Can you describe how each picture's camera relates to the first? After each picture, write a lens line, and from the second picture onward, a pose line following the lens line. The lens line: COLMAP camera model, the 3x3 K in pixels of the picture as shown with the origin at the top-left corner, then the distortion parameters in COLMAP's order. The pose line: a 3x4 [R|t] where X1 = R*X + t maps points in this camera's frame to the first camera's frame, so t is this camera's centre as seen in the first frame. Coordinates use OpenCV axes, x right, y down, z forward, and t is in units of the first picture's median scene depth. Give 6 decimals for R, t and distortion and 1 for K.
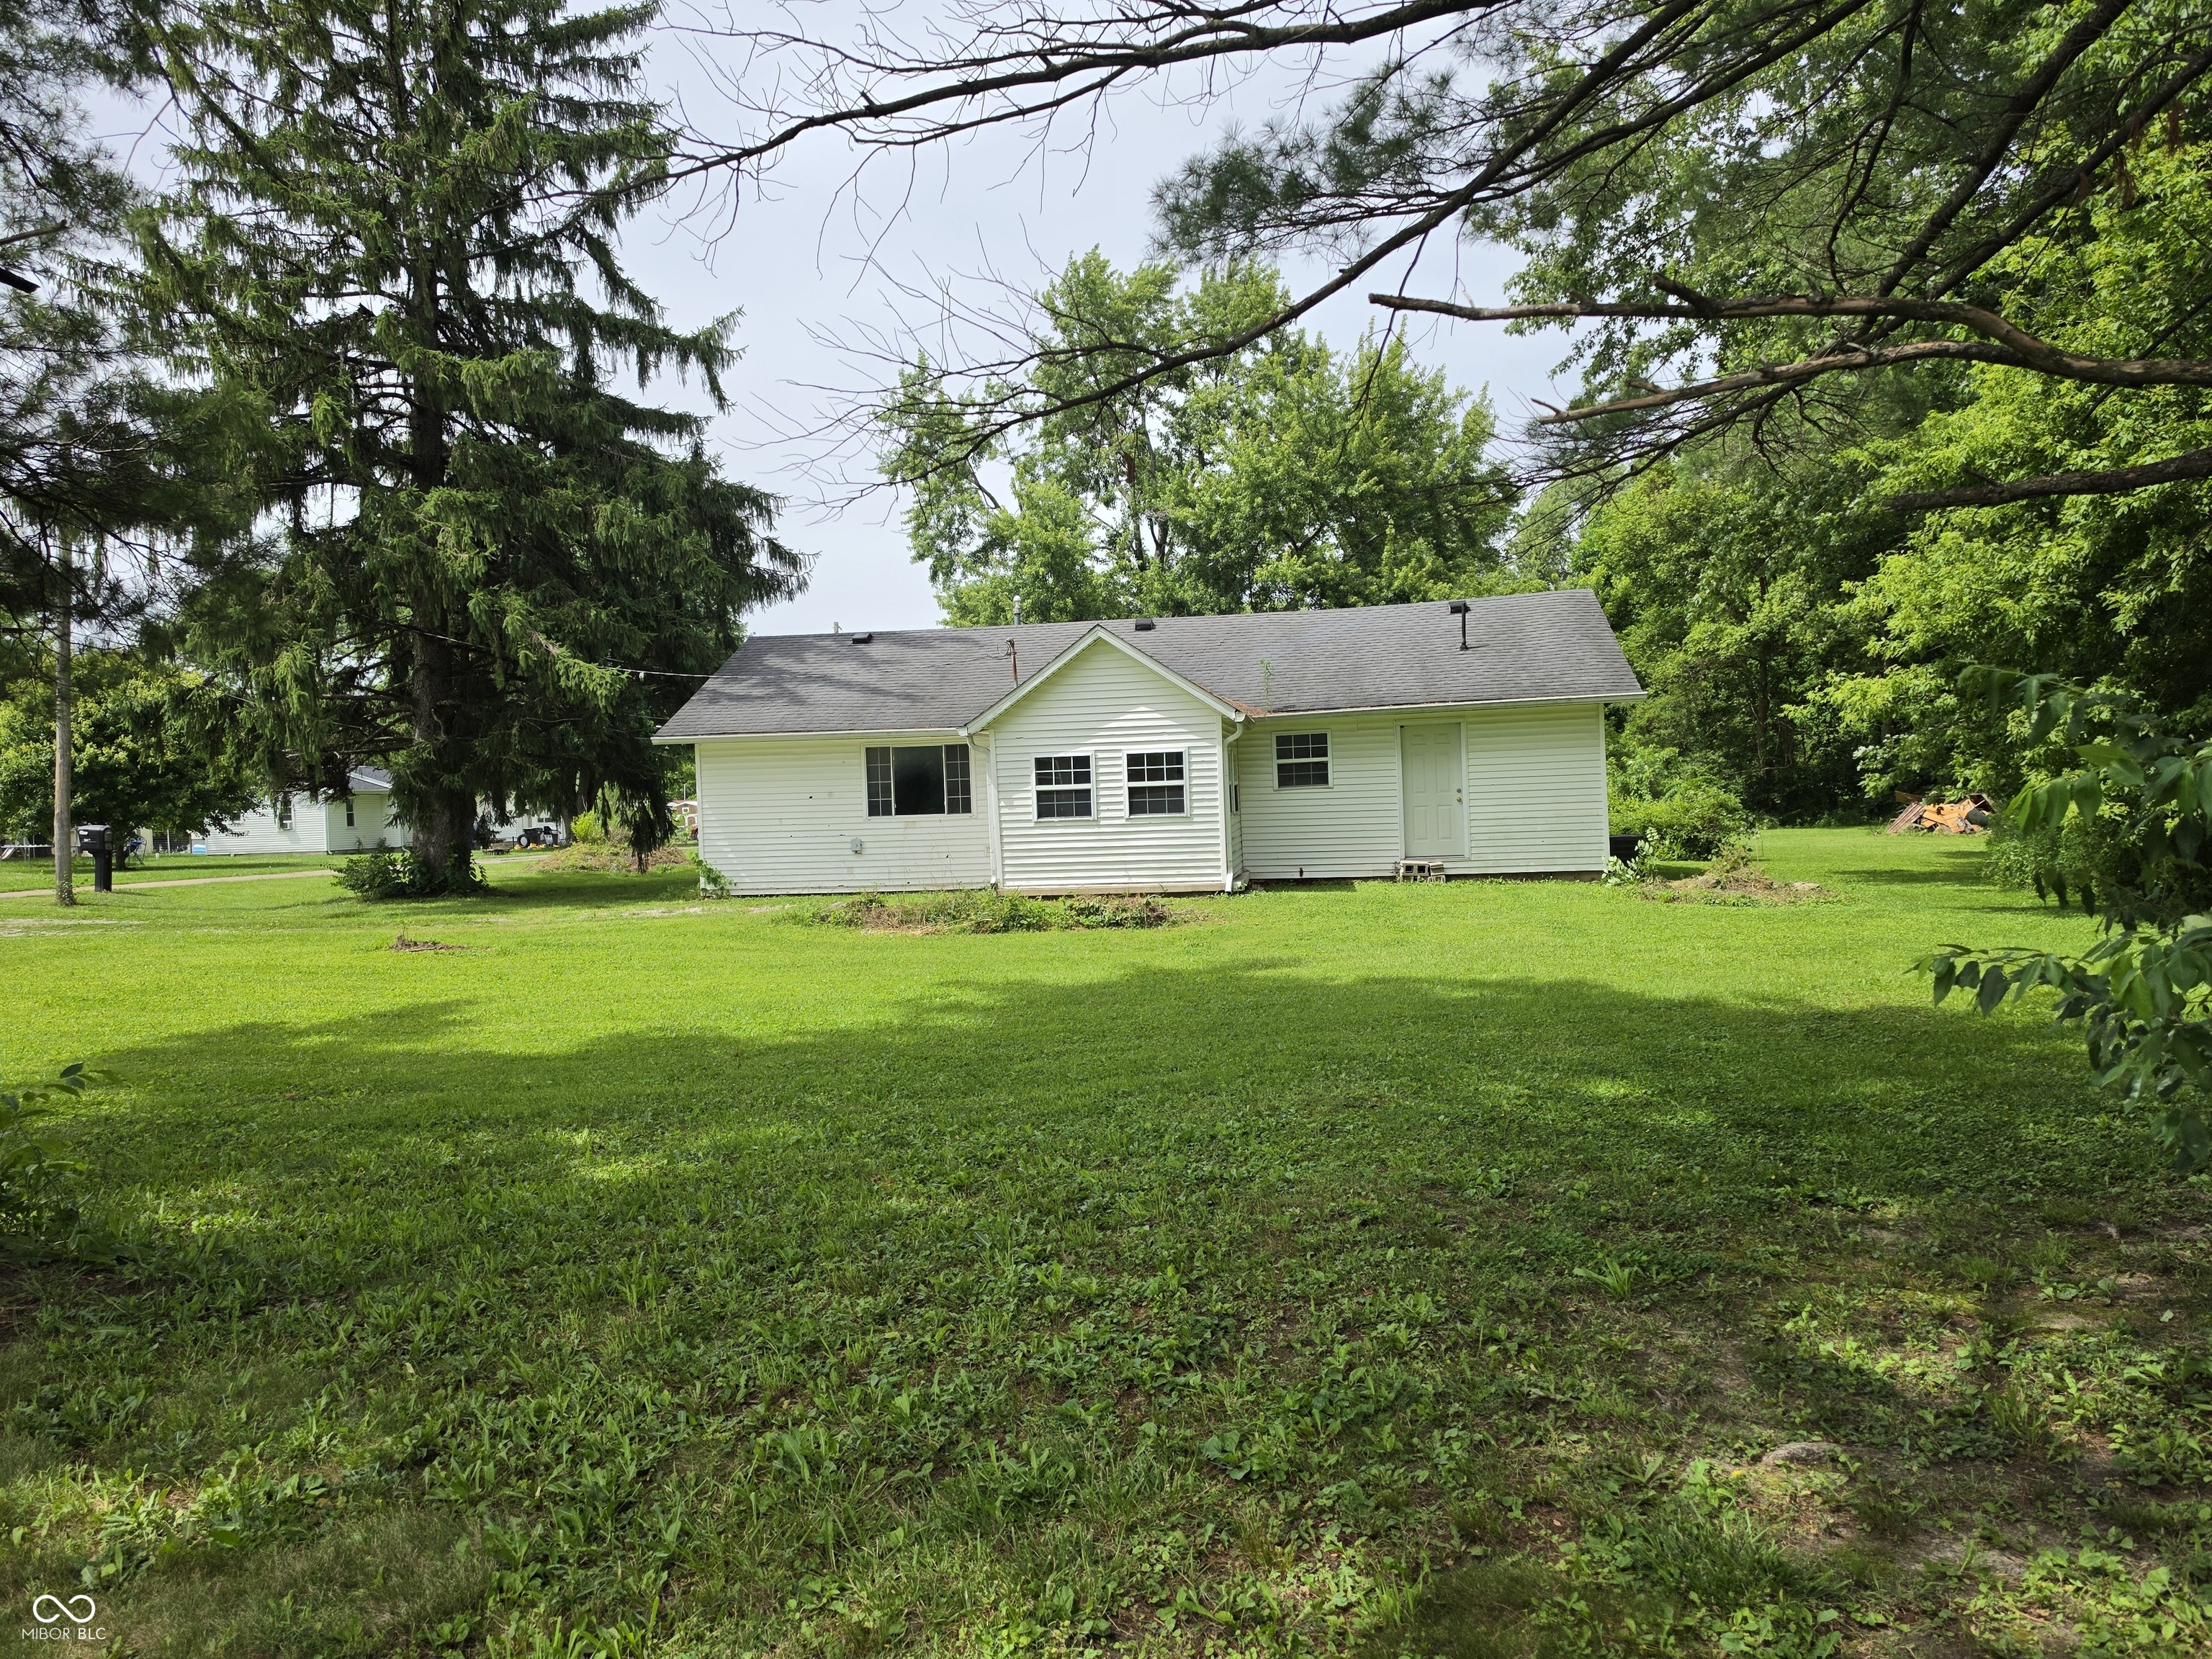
lens RADIAL K [[1493.5, 0, 1100.4], [0, 1493.5, 816.3], [0, 0, 1]] dist [0.035442, -0.060438]
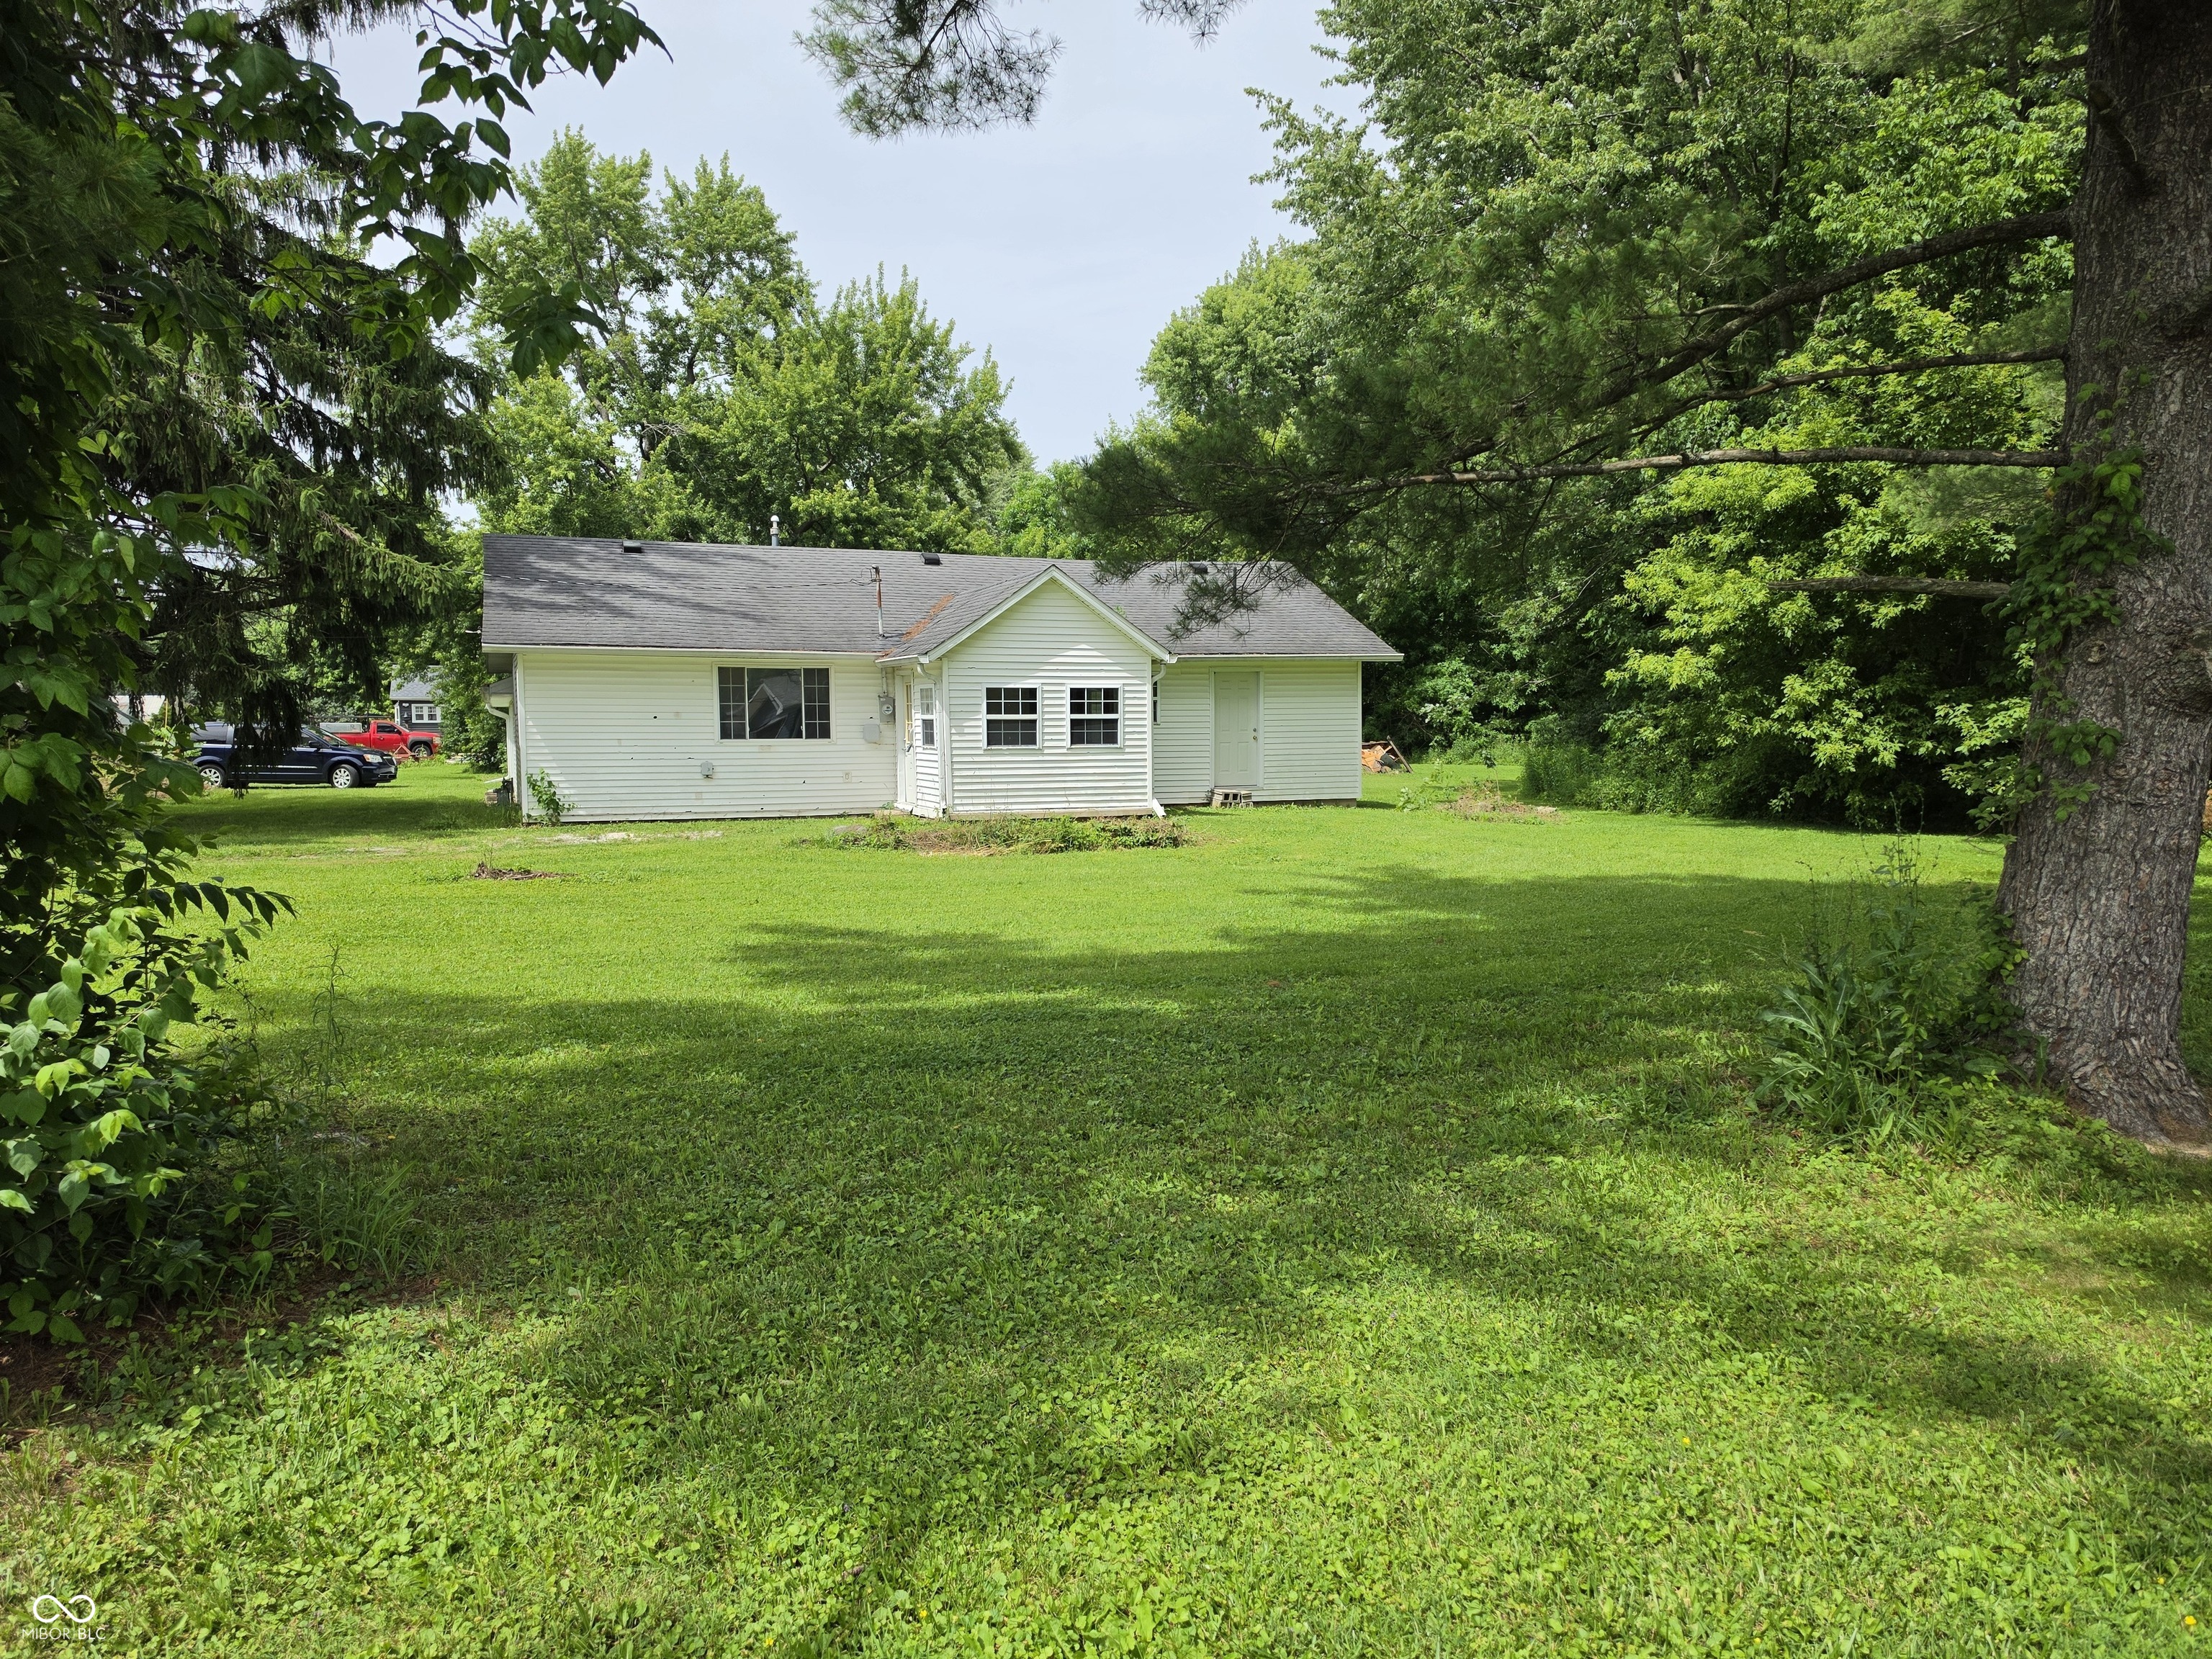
lens RADIAL K [[1493.5, 0, 1088.4], [0, 1493.5, 840.2], [0, 0, 1]] dist [0.035442, -0.060438]
pose [[0.866846, -0.009930, 0.498477, -0.502737], [-0.019593, 0.998351, 0.053958, 0.009499], [-0.498191, -0.056540, 0.865222, 0.056541]]
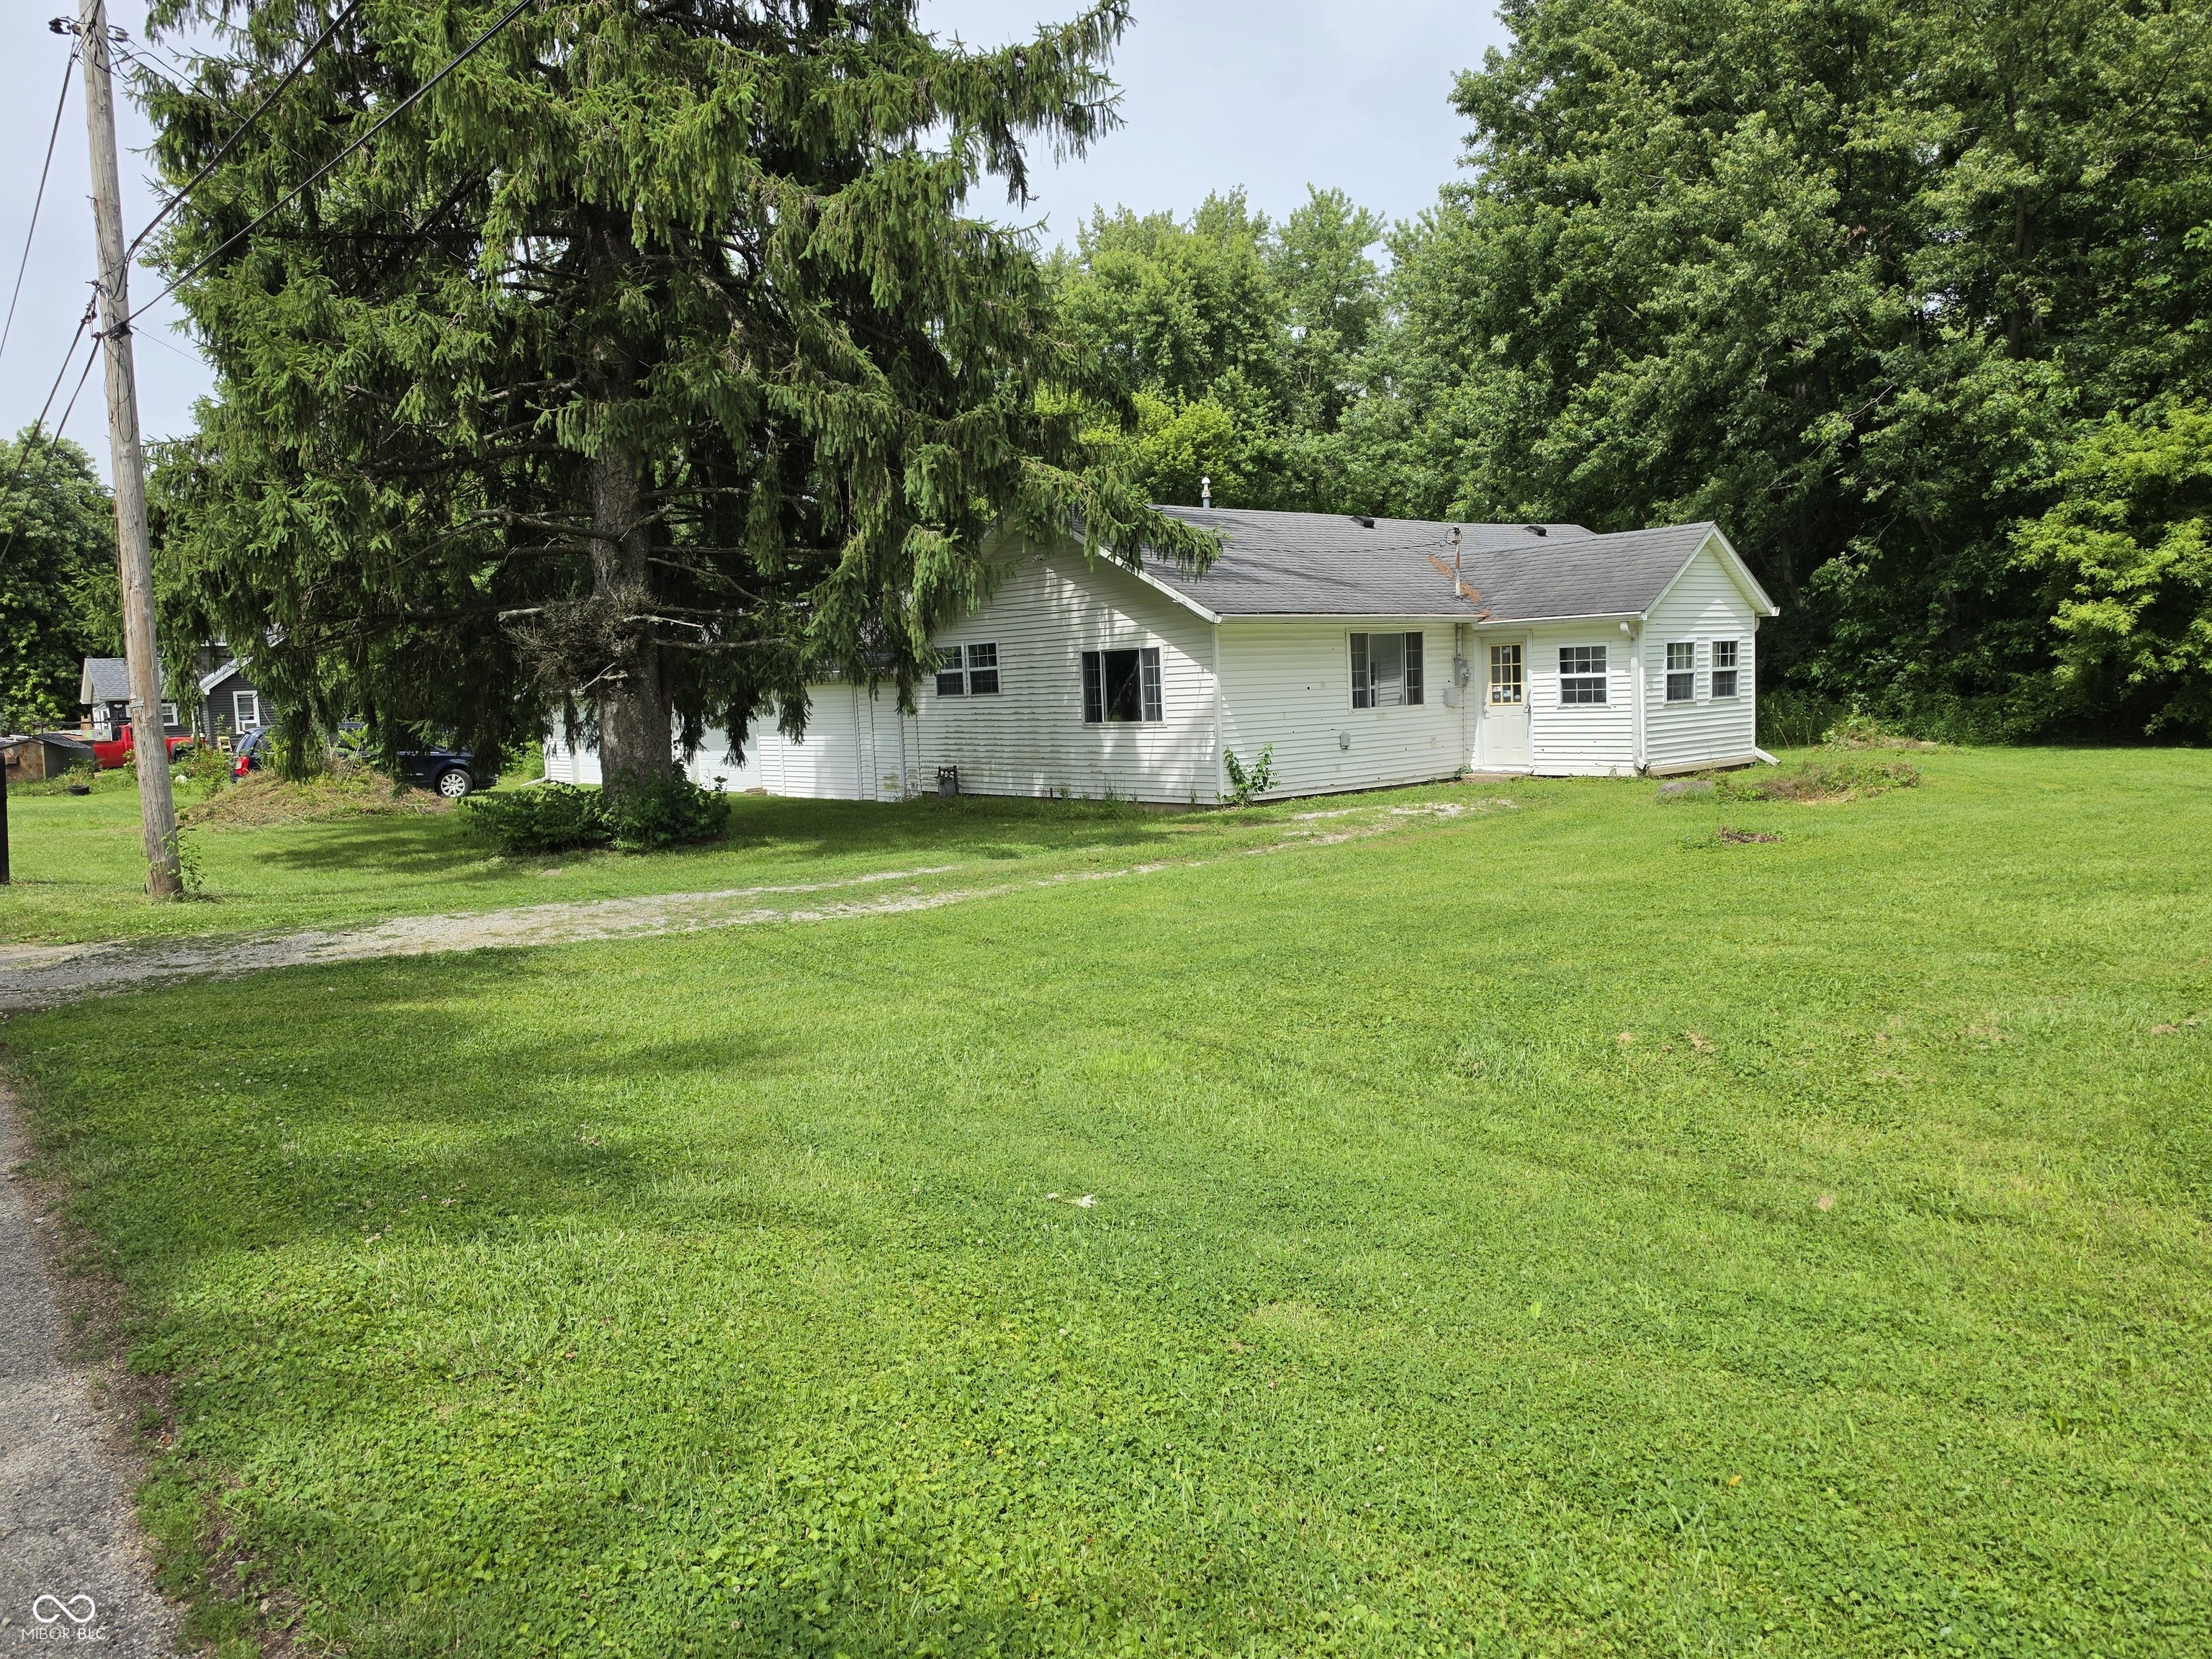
lens RADIAL K [[1493.5, 0, 1106.9], [0, 1493.5, 829.4], [0, 0, 1]] dist [0.035442, -0.060438]
pose [[0.644525, -0.060552, 0.762182, -1.106553], [0.027913, 0.998058, 0.055687, 0.021778], [-0.764074, -0.014617, 0.644963, 0.619912]]
